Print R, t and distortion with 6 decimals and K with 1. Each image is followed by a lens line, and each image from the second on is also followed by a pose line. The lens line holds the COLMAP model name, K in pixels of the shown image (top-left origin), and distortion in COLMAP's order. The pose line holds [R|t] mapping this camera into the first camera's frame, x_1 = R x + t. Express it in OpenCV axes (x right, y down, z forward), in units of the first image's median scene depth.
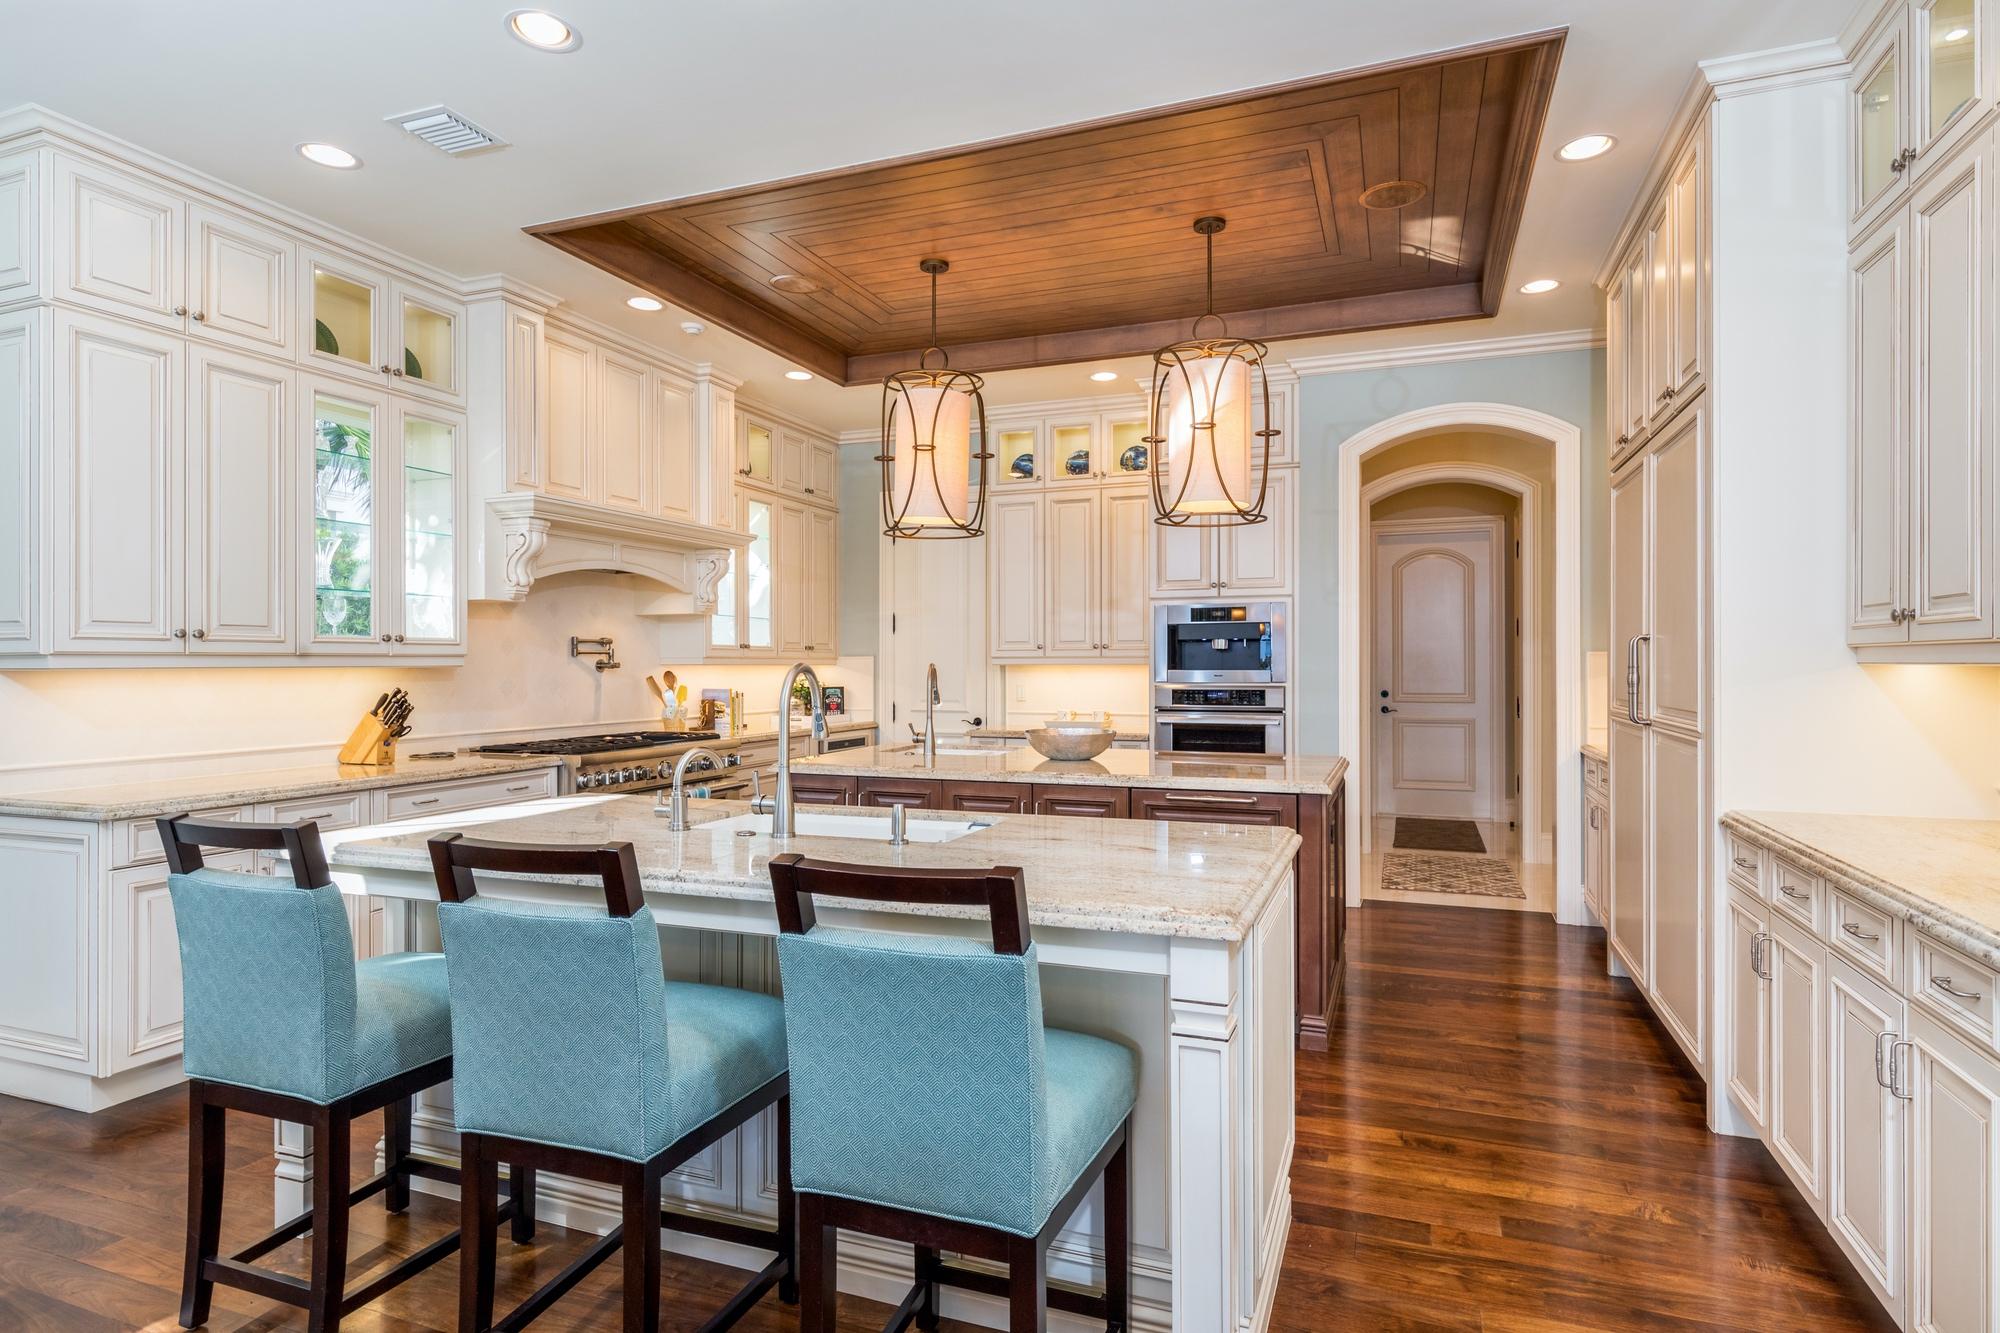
lens RADIAL K [[1040.8, 0, 954.0], [0, 1040.8, 652.6], [0, 0, 1]] dist [0.005671, -0.000294]
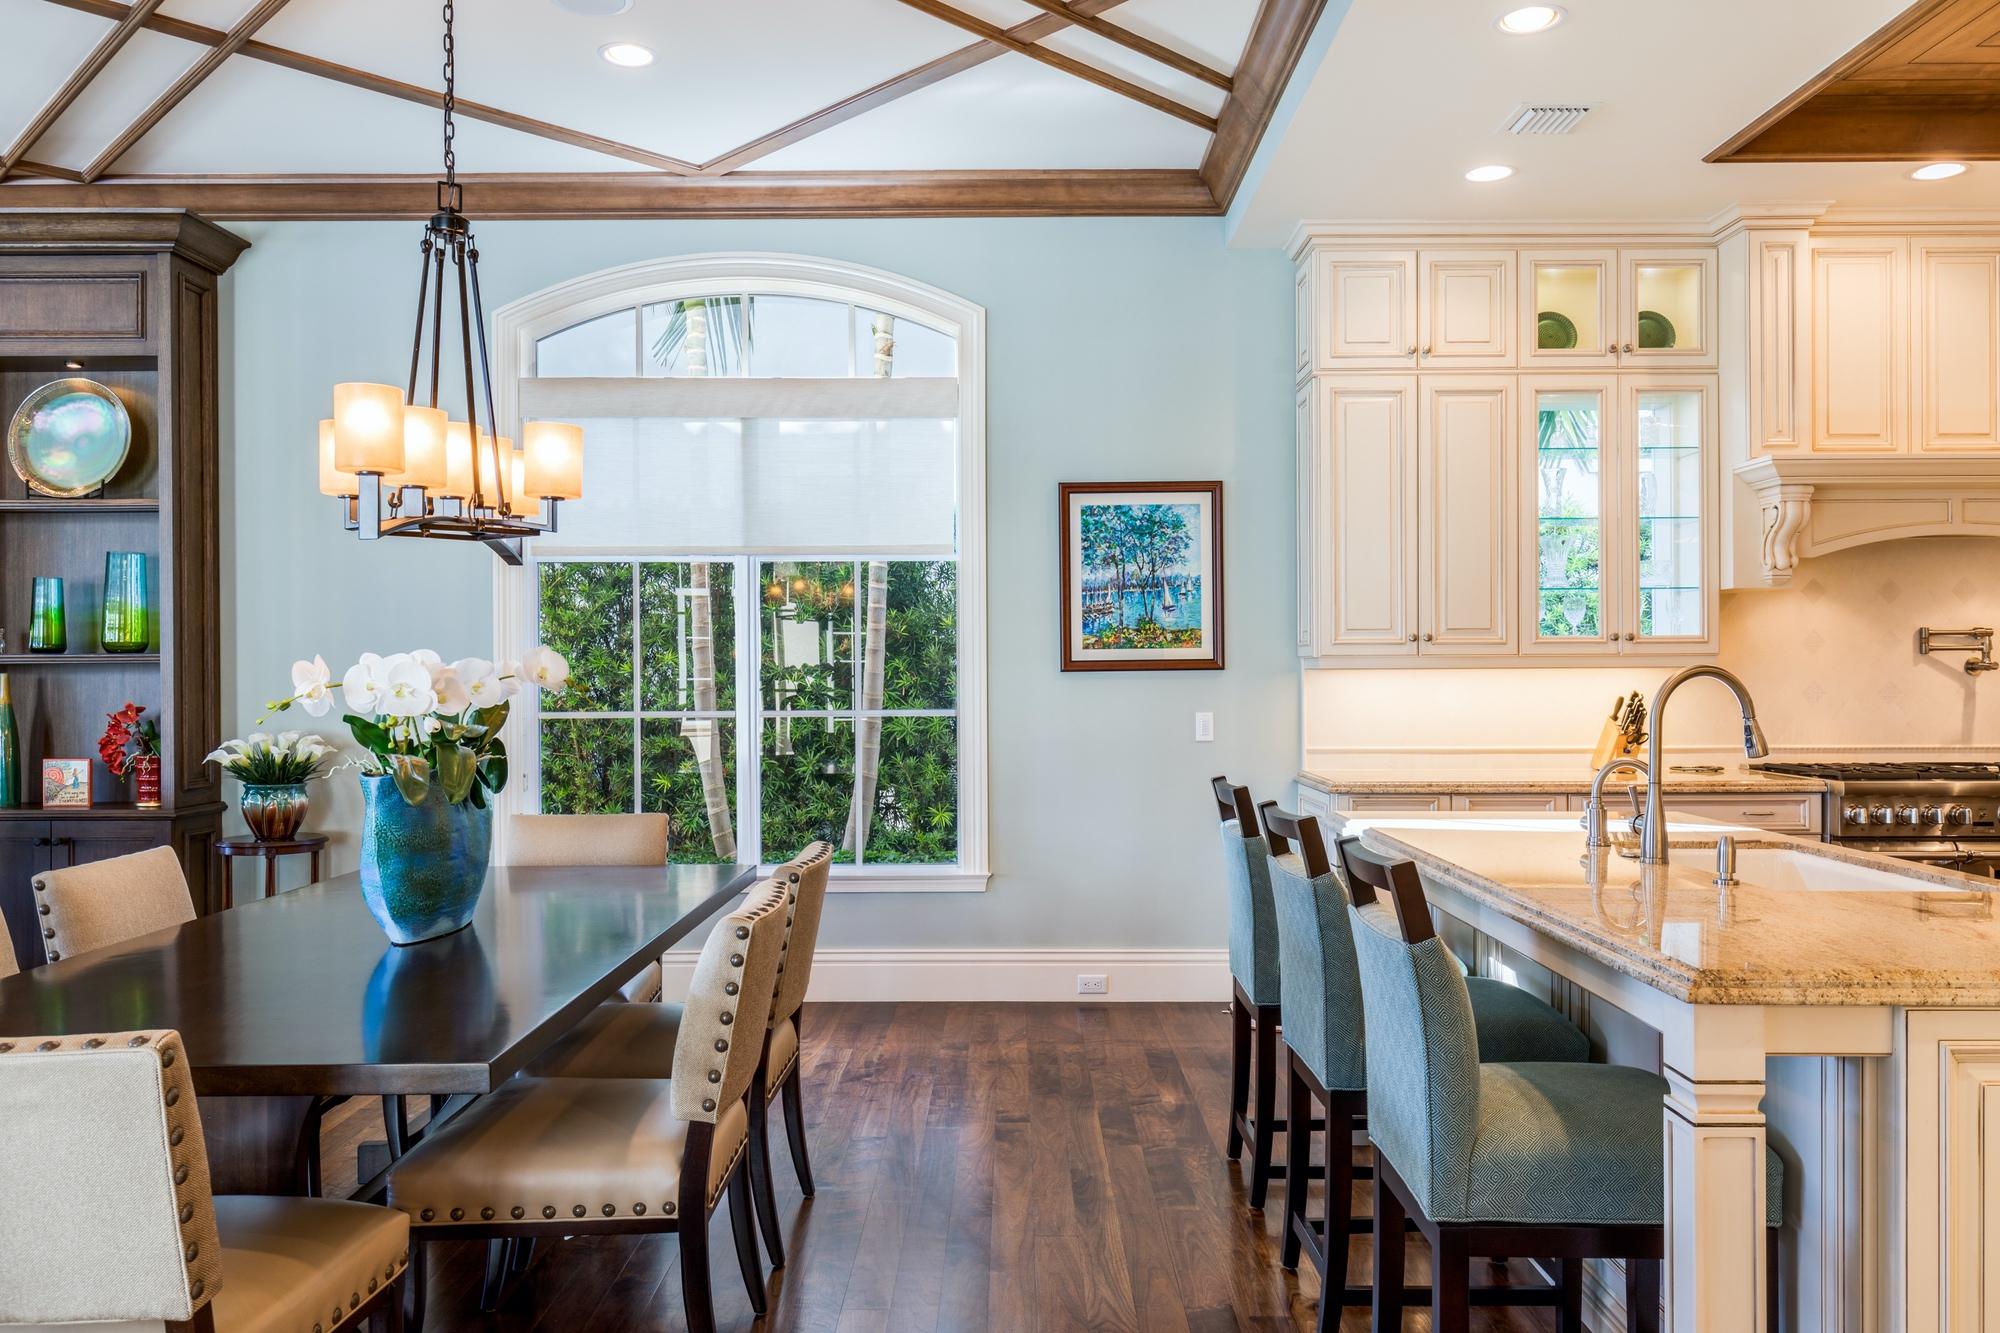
lens RADIAL K [[1370.5, 0, 1005.6], [0, 1370.5, 657.0], [0, 0, 1]] dist [0.018583, -0.000509]
pose [[0.379474, -0.005102, -0.925188, 0.302801], [0.011659, 0.999932, -0.000732, -0.001139], [0.925129, -0.010509, 0.379508, 0.021323]]
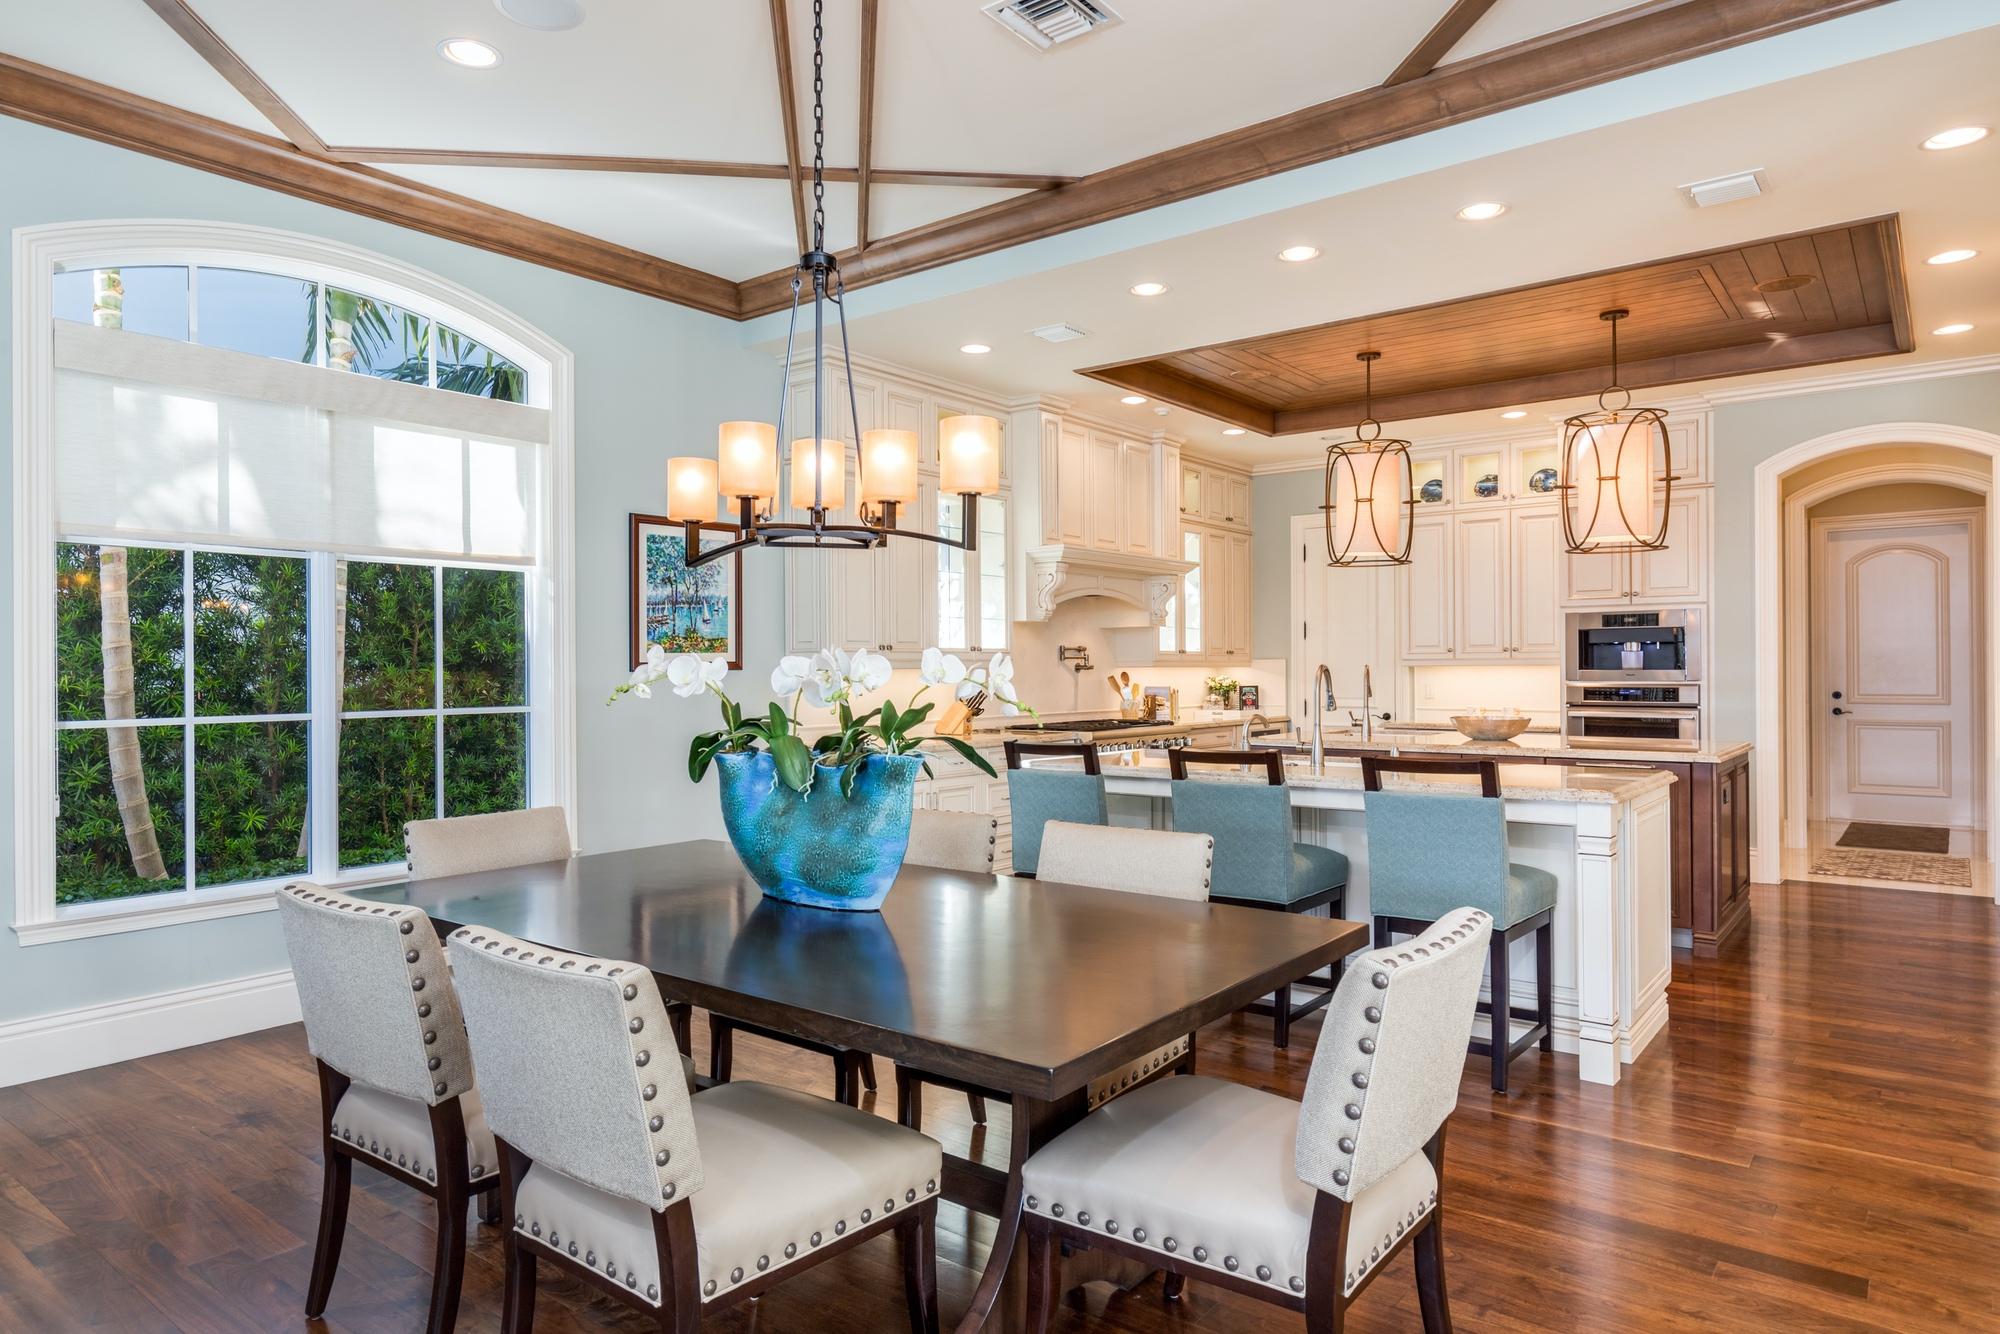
lens RADIAL K [[1147.1, 0, 884.0], [0, 1147.1, 657.6], [0, 0, 1]] dist [0.006444, -0.002567]
pose [[0.941205, -0.005436, -0.337791, -0.087165], [0.006206, 0.999980, 0.001199, -0.003092], [0.337778, -0.003225, 0.941220, -0.448907]]
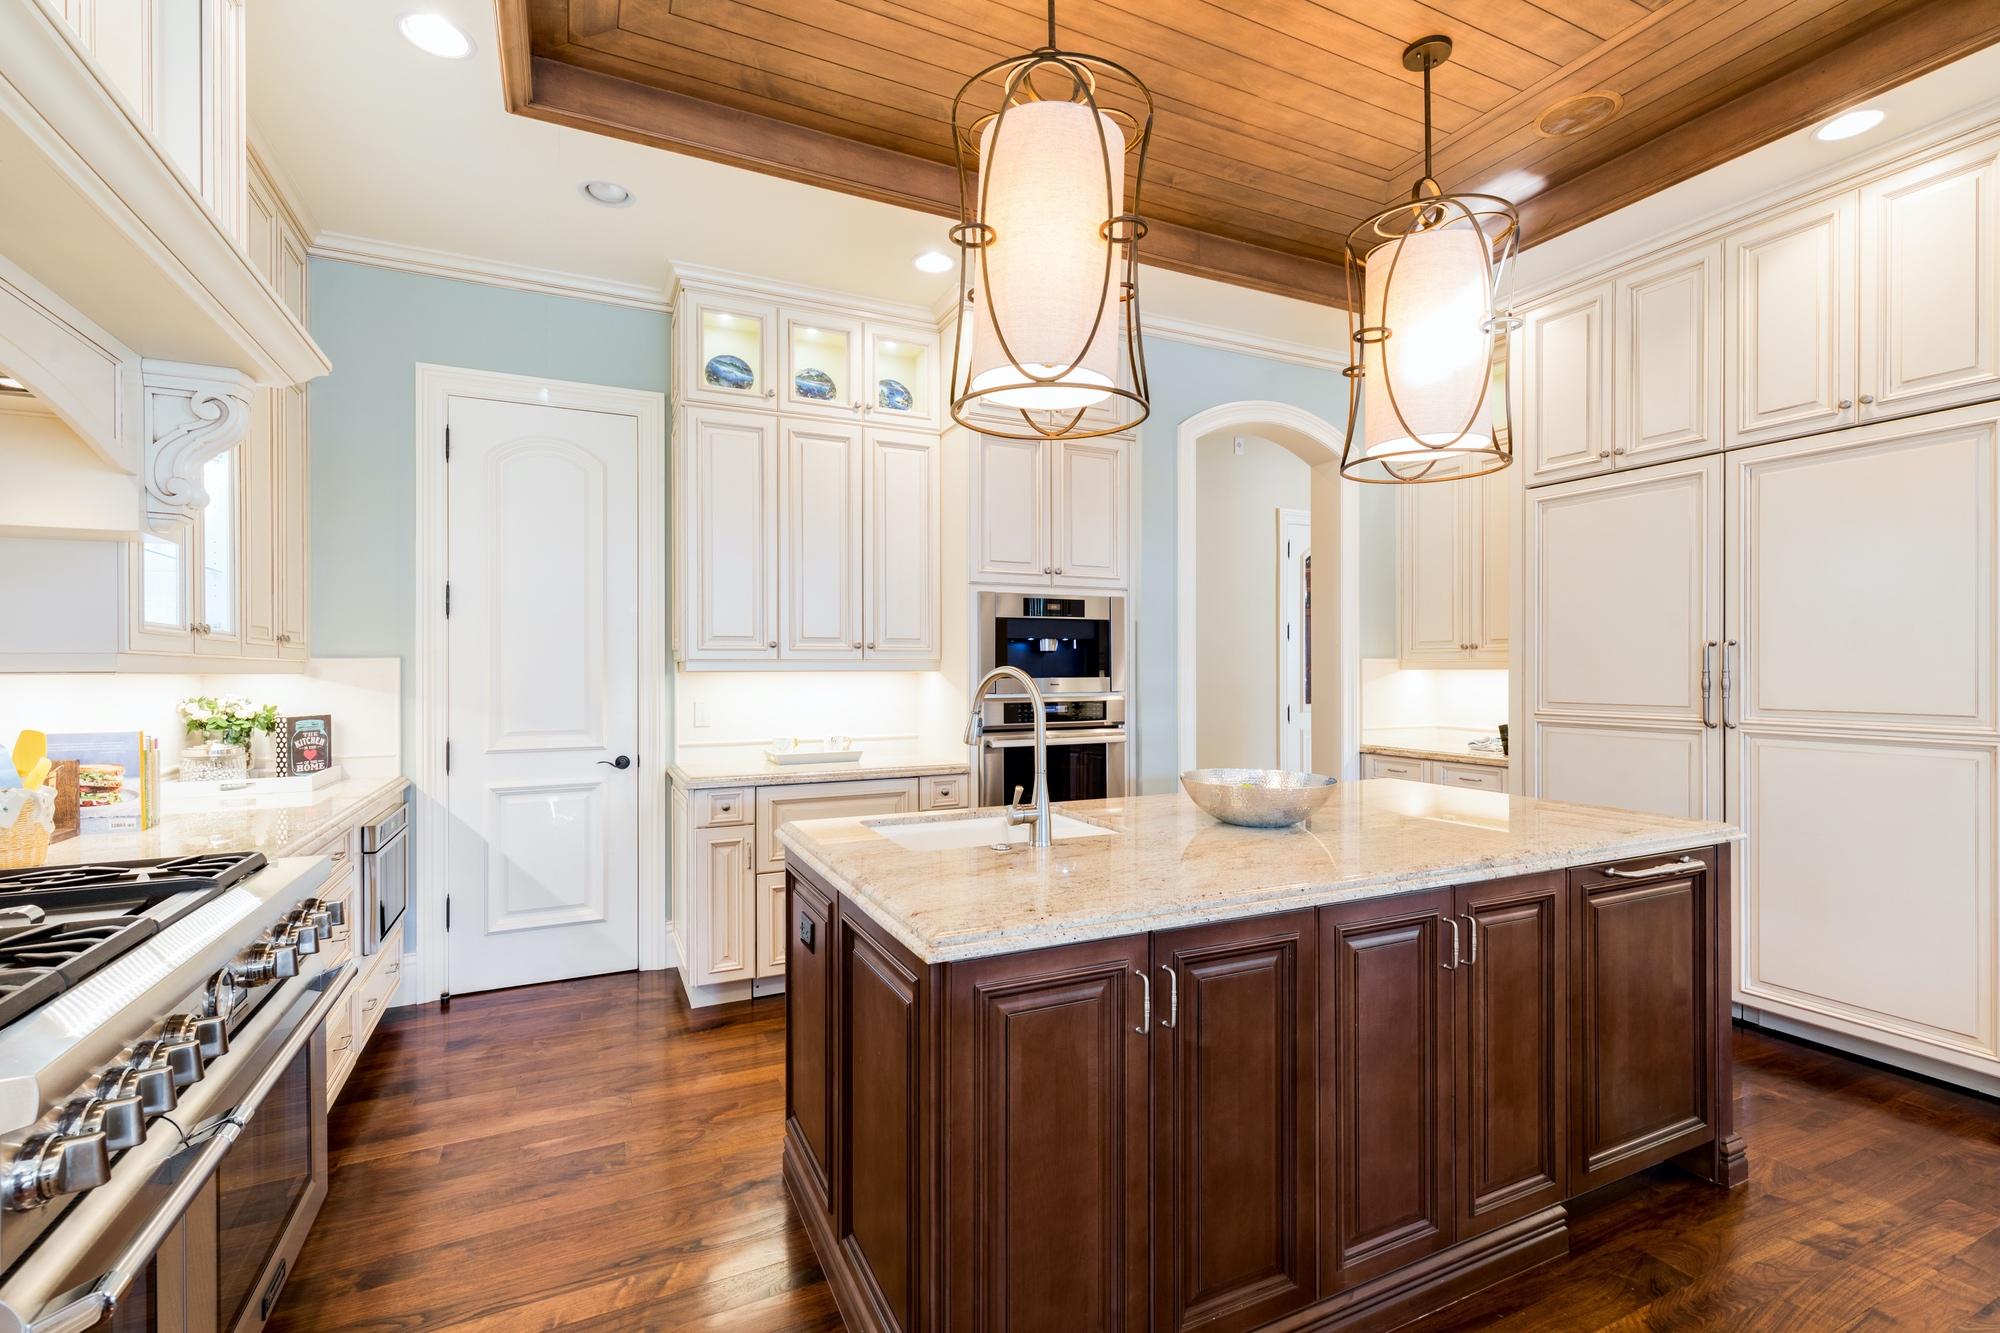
lens RADIAL K [[897.1, 0, 999.1], [0, 897.1, 674.8], [0, 0, 1]] dist [0.000329, -0.000112]
pose [[0.659096, -0.004026, 0.752048, -0.296633], [-0.004663, 0.999945, 0.009440, 0.008434], [-0.752044, -0.009728, 0.659041, 0.588145]]
